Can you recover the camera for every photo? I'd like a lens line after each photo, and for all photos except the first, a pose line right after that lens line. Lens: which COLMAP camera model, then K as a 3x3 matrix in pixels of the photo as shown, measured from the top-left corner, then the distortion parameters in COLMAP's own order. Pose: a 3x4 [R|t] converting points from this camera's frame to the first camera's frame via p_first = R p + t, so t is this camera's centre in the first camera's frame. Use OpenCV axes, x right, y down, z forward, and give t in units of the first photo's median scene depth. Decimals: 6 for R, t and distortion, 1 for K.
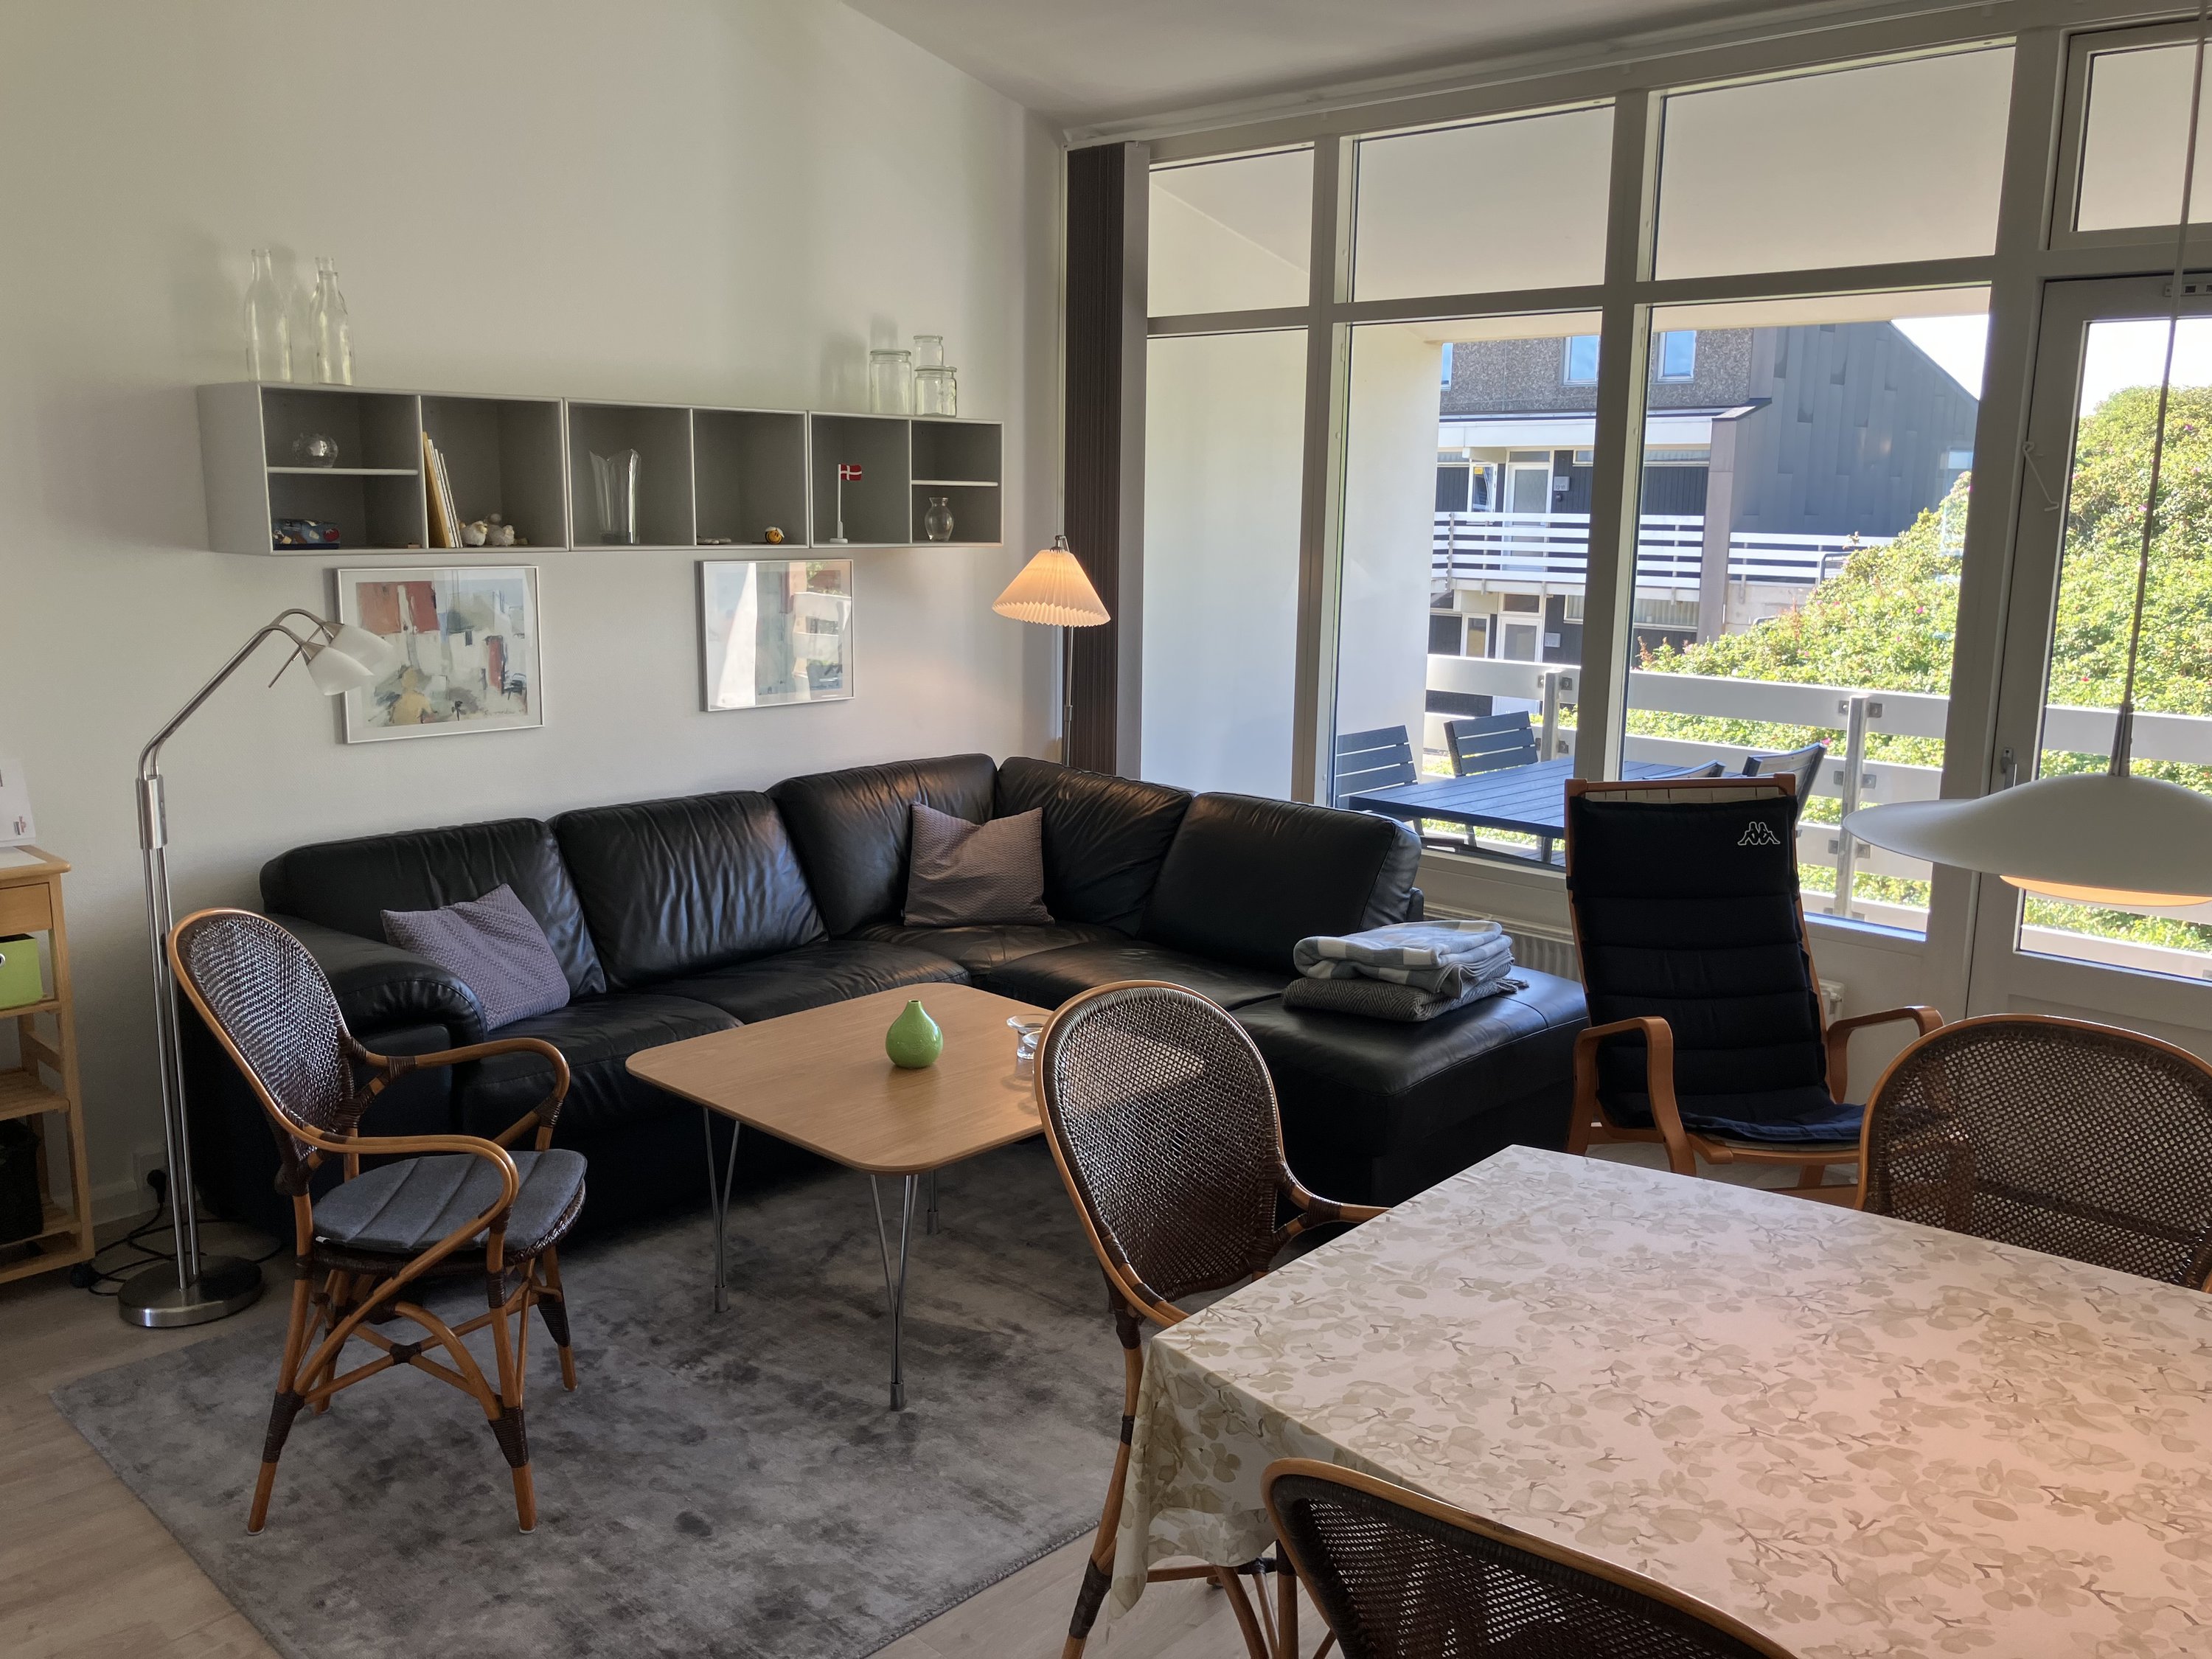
lens RADIAL K [[1825.6, 0, 1083.9], [0, 1825.6, 850.4], [0, 0, 1]] dist [0.029712, -0.027477]
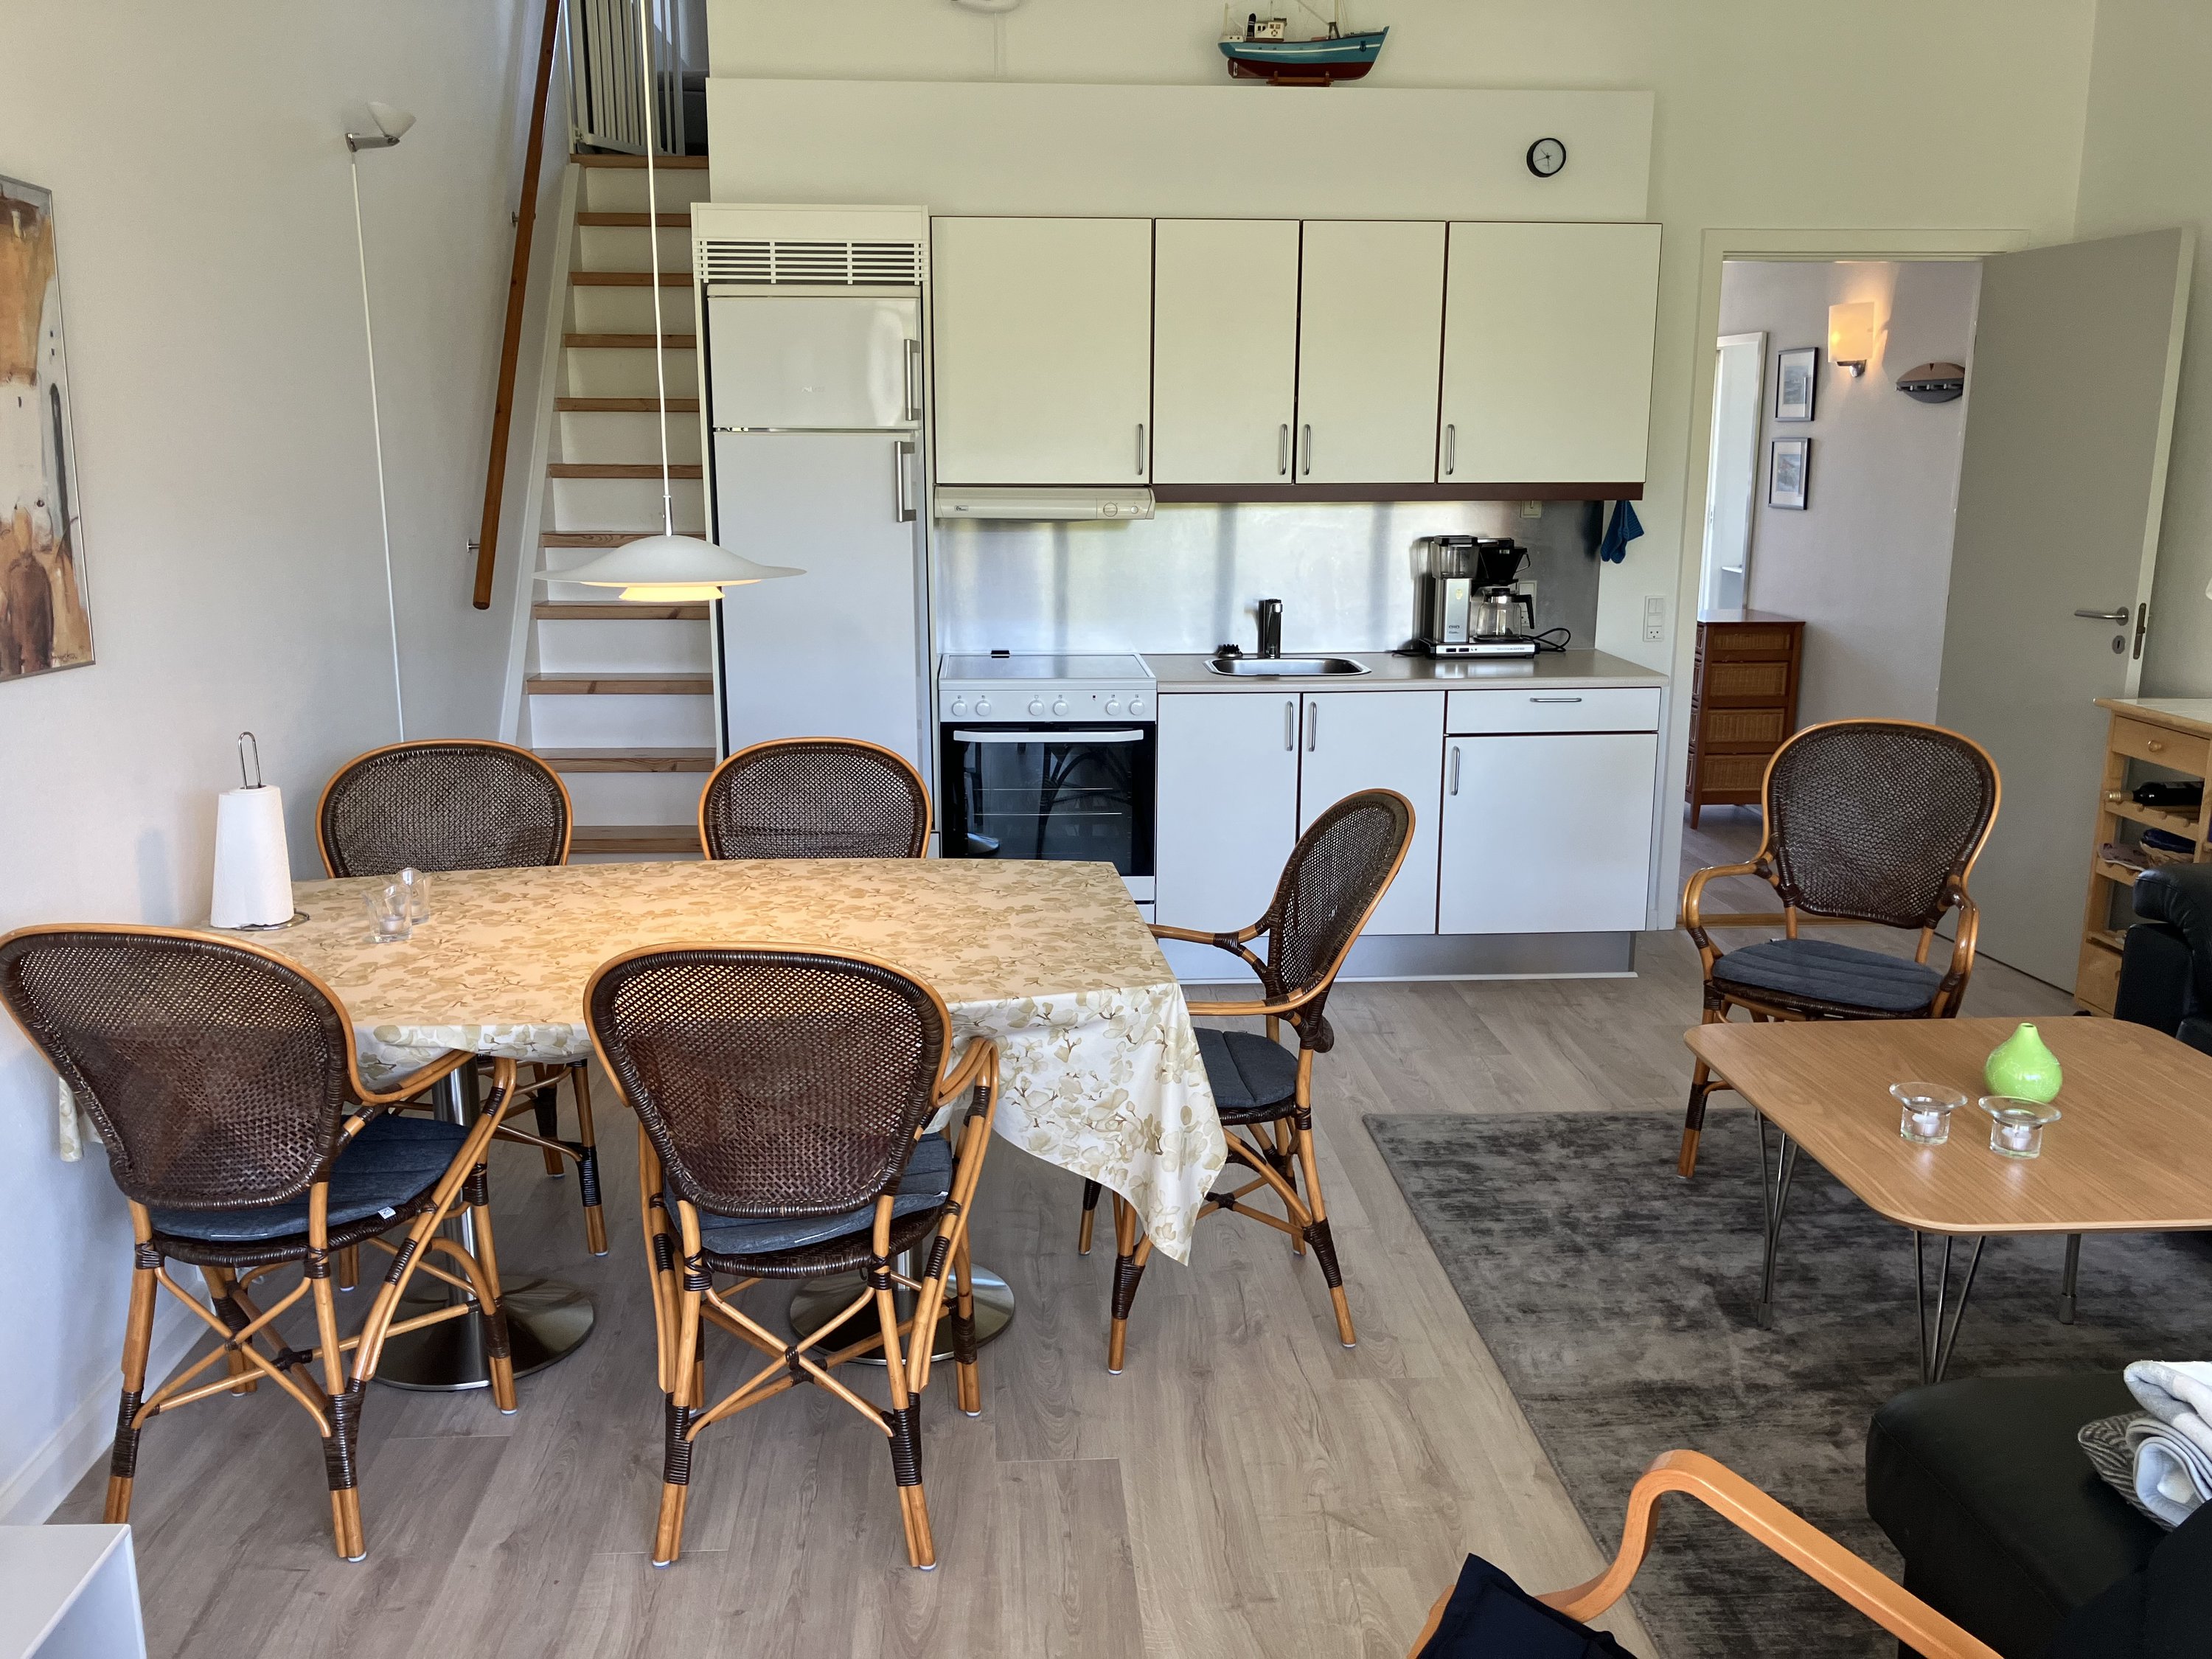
lens RADIAL K [[1825.6, 0, 1097.7], [0, 1825.6, 840.0], [0, 0, 1]] dist [0.029712, -0.027477]
pose [[-0.672838, 0.148700, -0.724691, 1.412045], [-0.152243, 0.930791, 0.332340, -0.368033], [0.723955, 0.333940, -0.603633, 2.156322]]
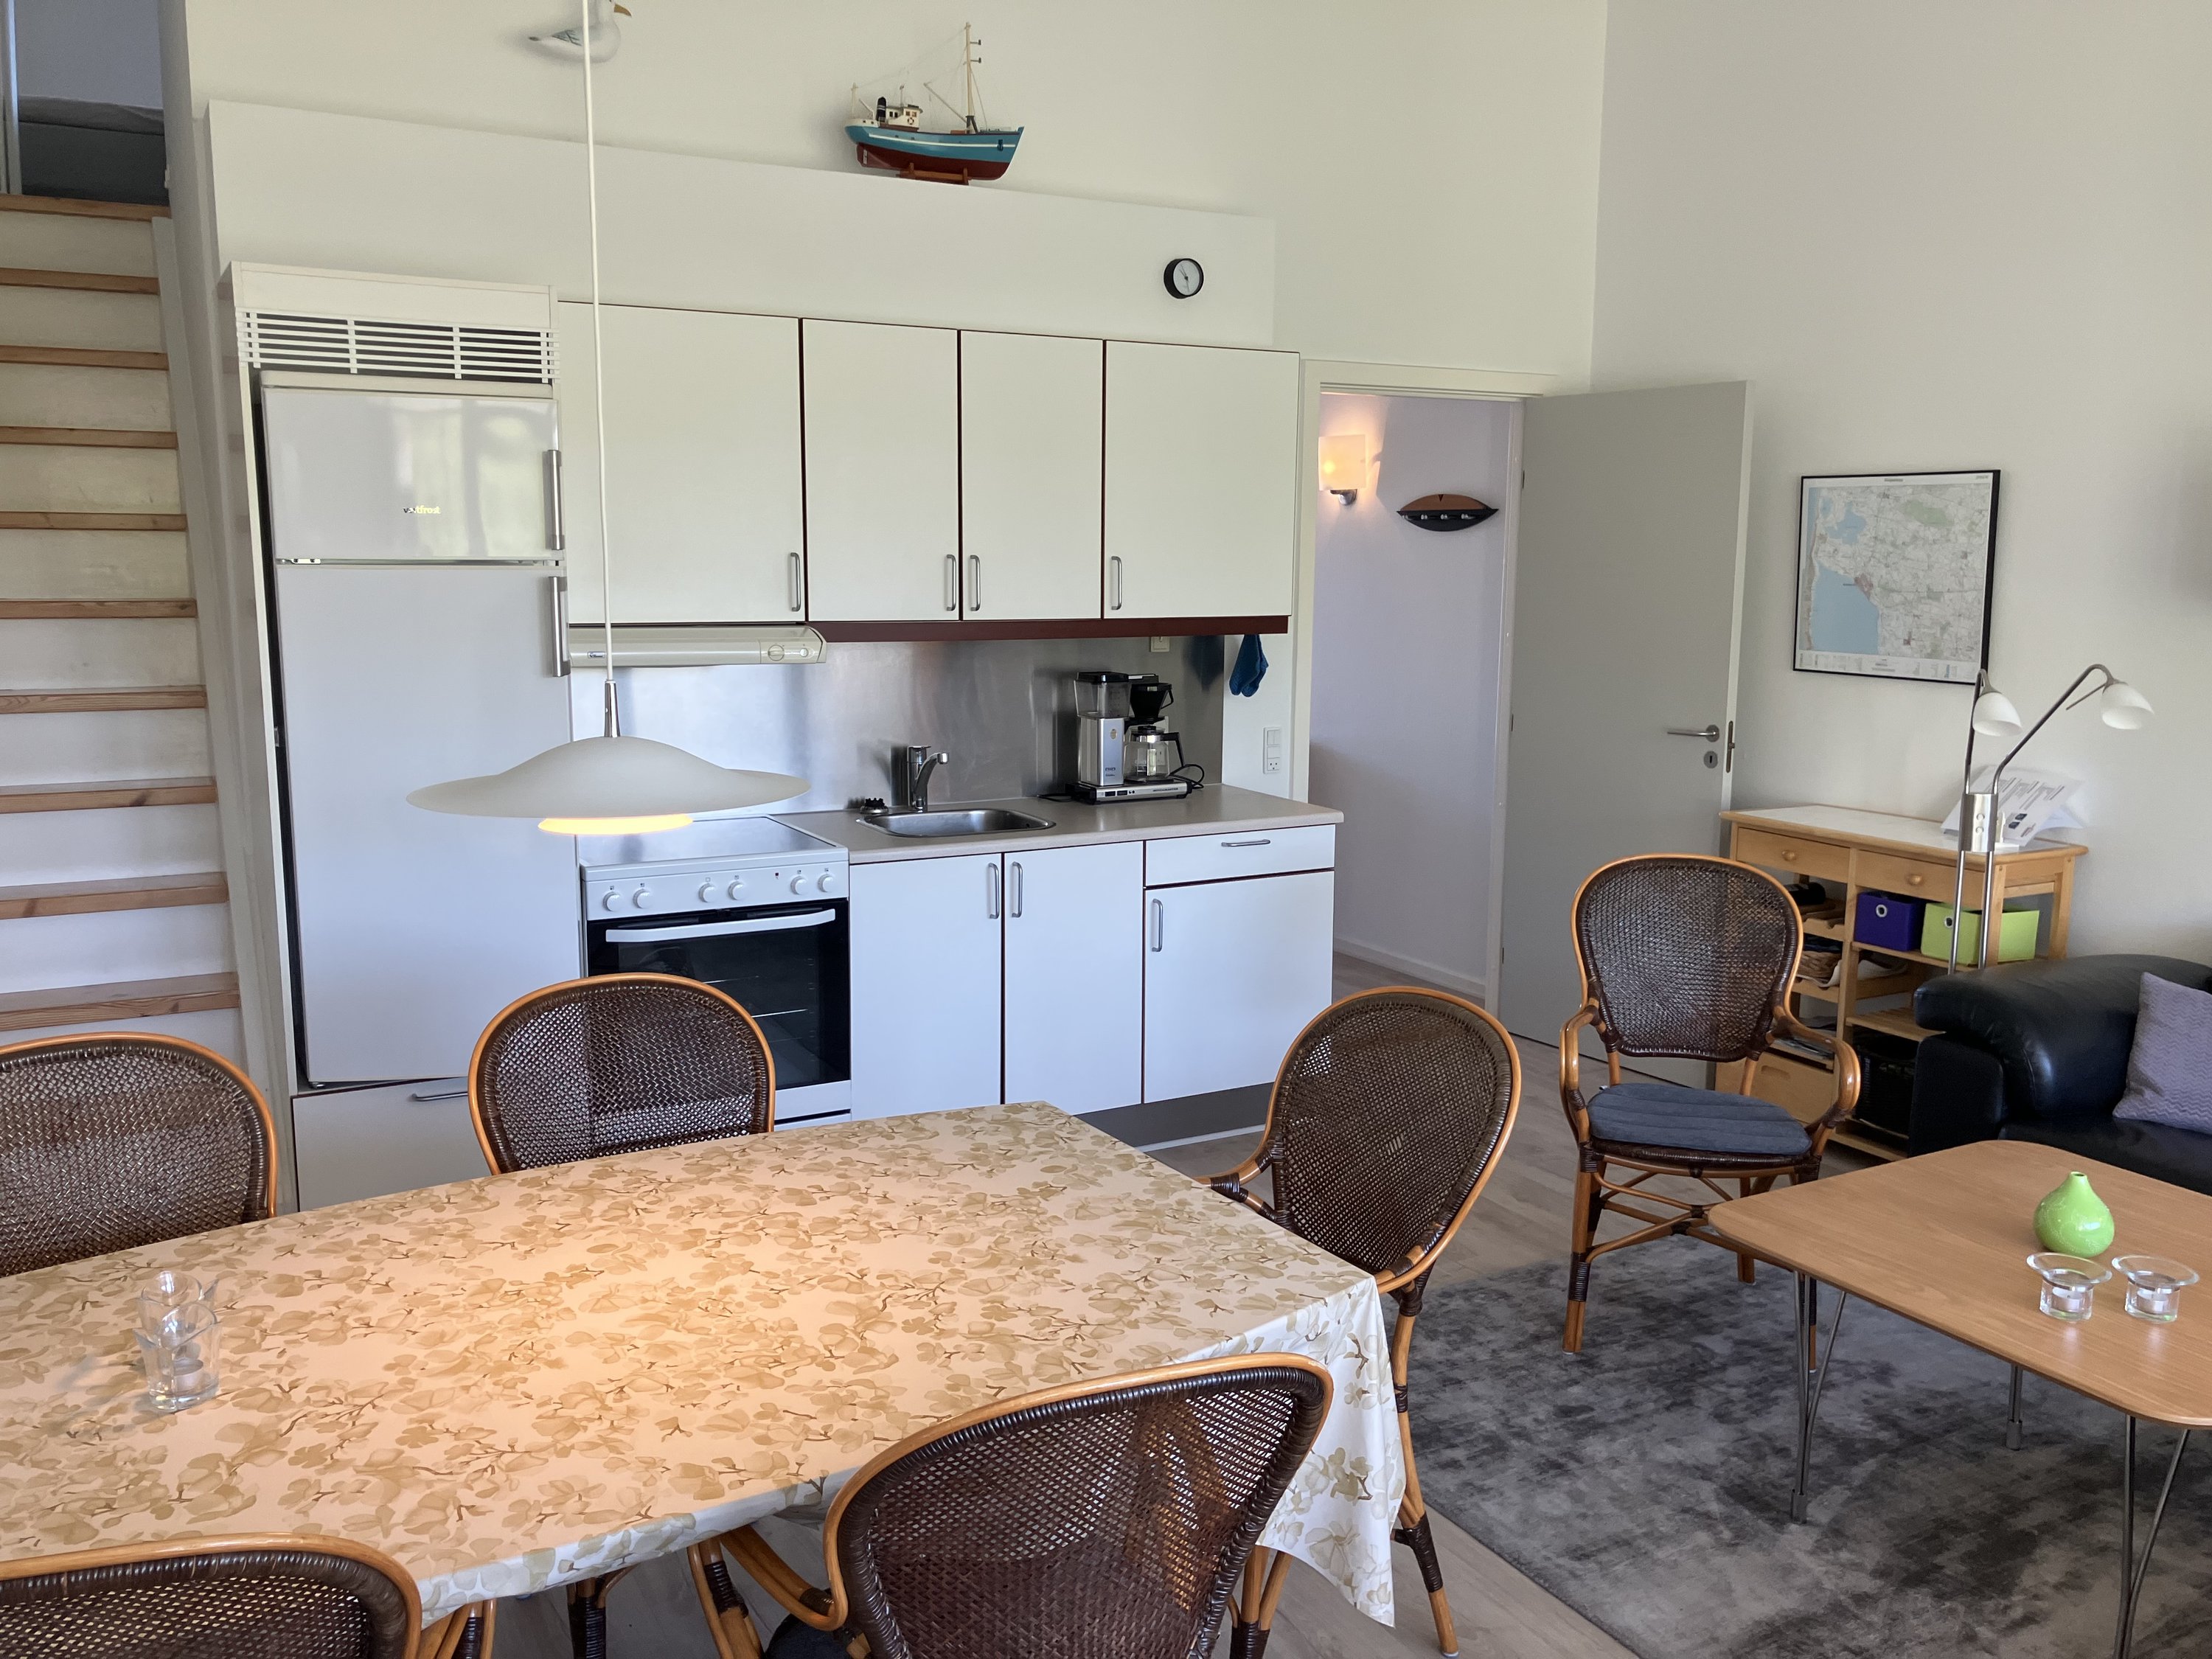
lens RADIAL K [[1825.6, 0, 1118.6], [0, 1825.6, 837.2], [0, 0, 1]] dist [0.029712, -0.027477]
pose [[-0.291231, 0.140343, -0.946302, 1.435295], [-0.195599, 0.959548, 0.202505, -0.256793], [0.936443, 0.244071, -0.252000, 1.428018]]
